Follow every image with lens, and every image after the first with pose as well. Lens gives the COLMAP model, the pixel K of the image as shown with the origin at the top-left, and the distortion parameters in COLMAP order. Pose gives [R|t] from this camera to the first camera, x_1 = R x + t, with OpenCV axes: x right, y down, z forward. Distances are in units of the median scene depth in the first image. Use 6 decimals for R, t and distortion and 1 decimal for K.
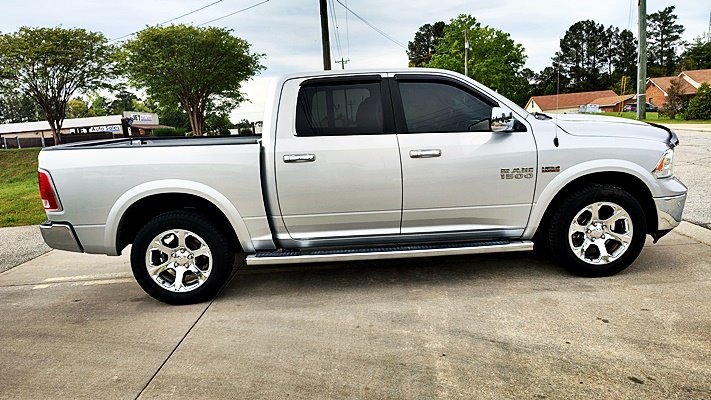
lens RADIAL K [[489.3, 0, 356.9], [0, 489.3, 199.5], [0, 0, 1]] dist [0.022317, -0.025260]
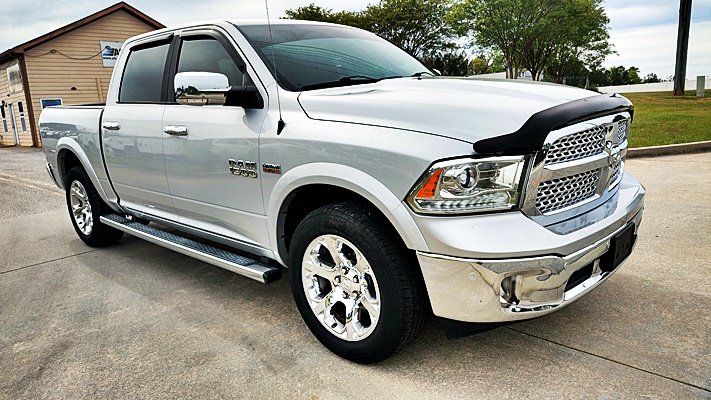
lens RADIAL K [[489.3, 0, 360.9], [0, 489.3, 195.7], [0, 0, 1]] dist [0.022317, -0.025260]
pose [[0.724535, 0.158836, -0.670686, 0.939692], [-0.104712, 0.987155, 0.120665, -0.119454], [0.681237, -0.017197, 0.731861, 0.623639]]
